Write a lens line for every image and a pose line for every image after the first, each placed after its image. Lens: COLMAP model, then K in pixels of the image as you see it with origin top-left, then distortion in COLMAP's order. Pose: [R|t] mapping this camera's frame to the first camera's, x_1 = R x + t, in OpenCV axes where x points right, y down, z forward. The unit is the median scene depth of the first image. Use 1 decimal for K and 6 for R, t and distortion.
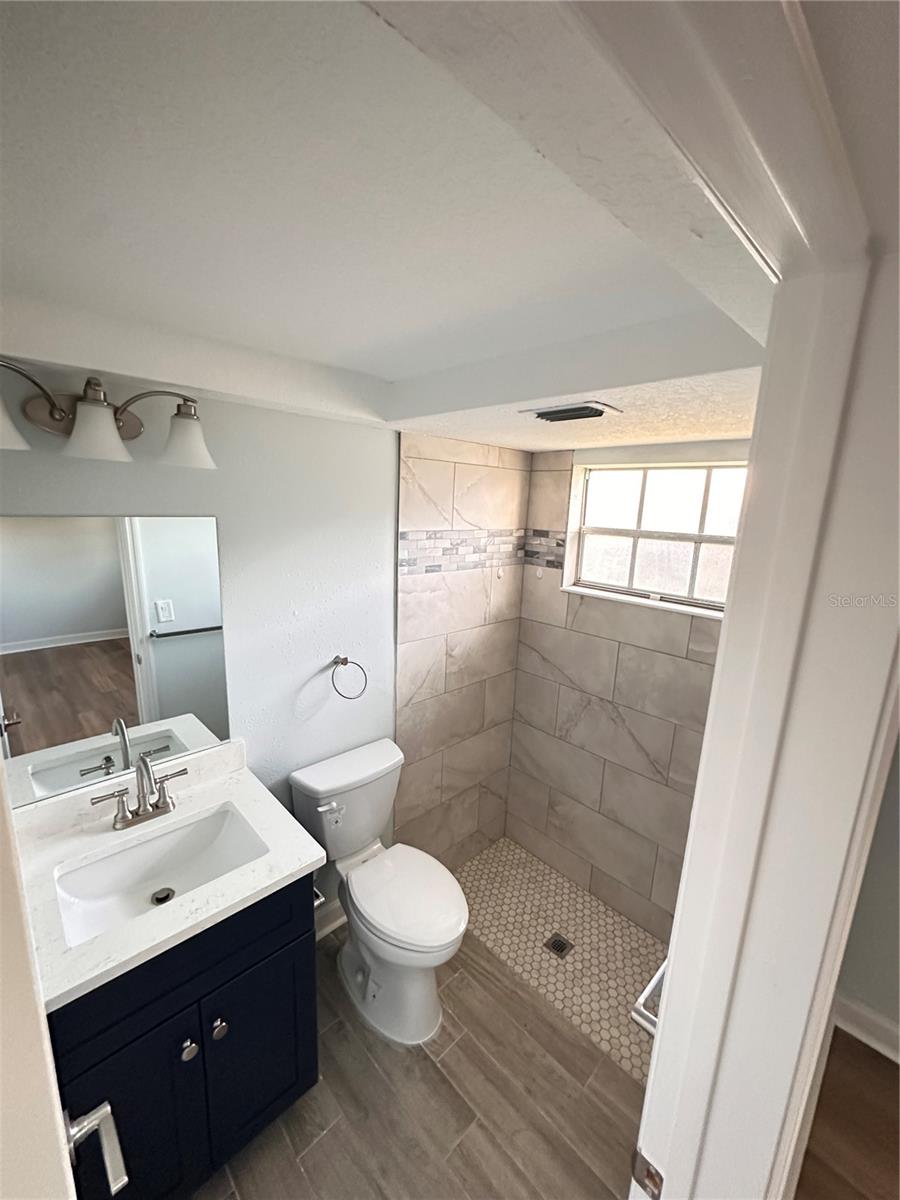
lens RADIAL K [[482.1, 0, 448.9], [0, 482.1, 617.1], [0, 0, 1]] dist [-0.001629, 0.000972]
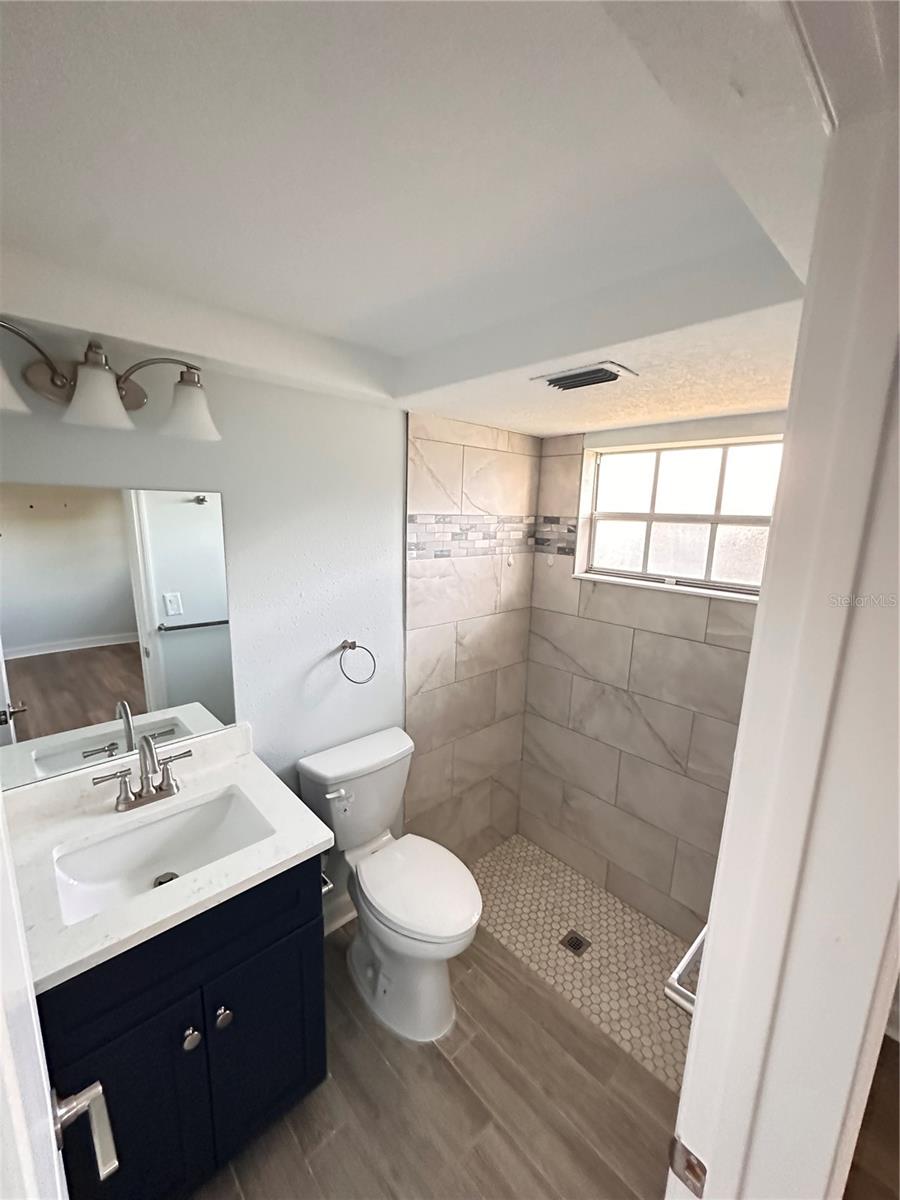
lens RADIAL K [[482.1, 0, 448.8], [0, 482.1, 615.0], [0, 0, 1]] dist [-0.001629, 0.000972]
pose [[0.999814, -0.007879, -0.017608, -0.003715], [0.007604, 0.999849, -0.015611, 0.046410], [0.017729, 0.015474, 0.999723, 0.025292]]
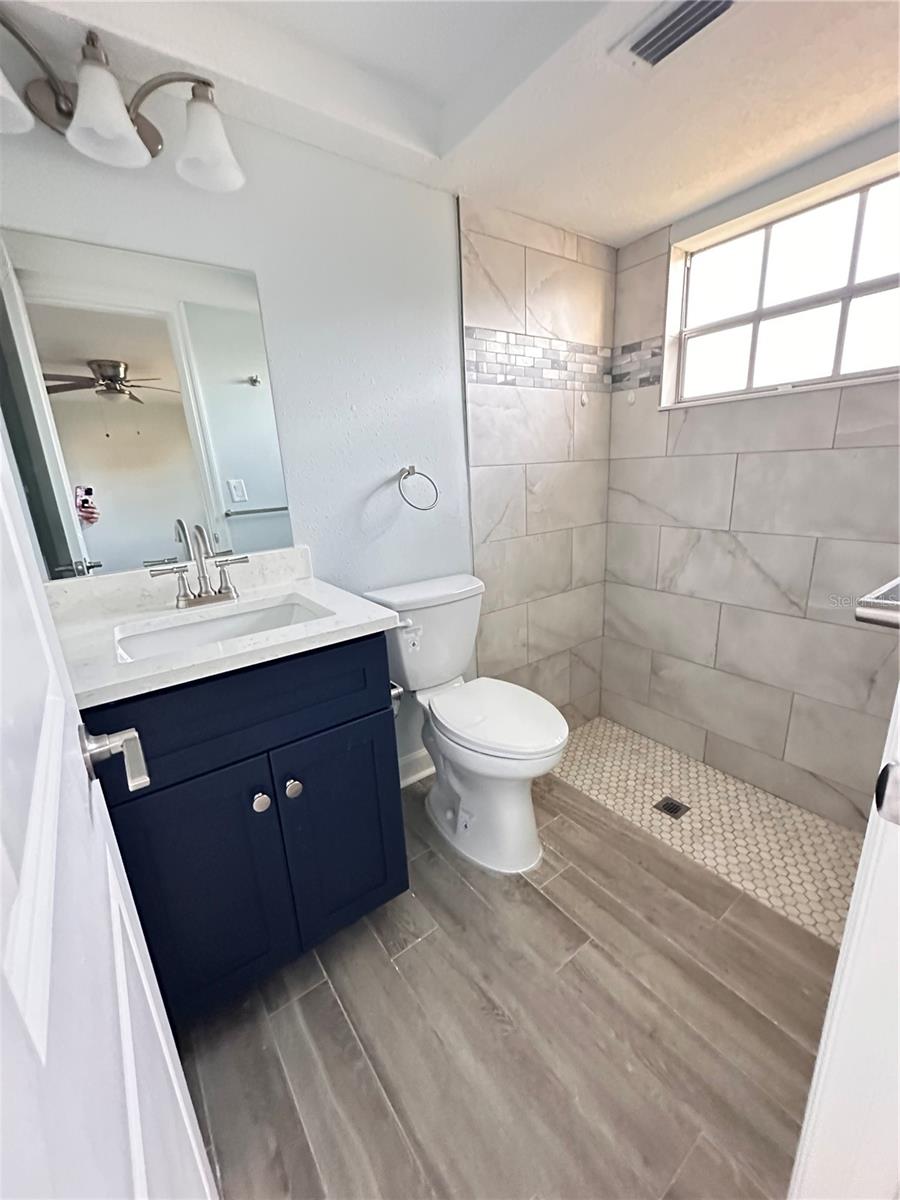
lens RADIAL K [[482.1, 0, 448.8], [0, 482.1, 607.4], [0, 0, 1]] dist [-0.001629, 0.000972]
pose [[0.985980, -0.049673, -0.159299, -0.018831], [0.060174, 0.996274, 0.061787, 0.291236], [0.155636, -0.070506, 0.985295, 0.113839]]
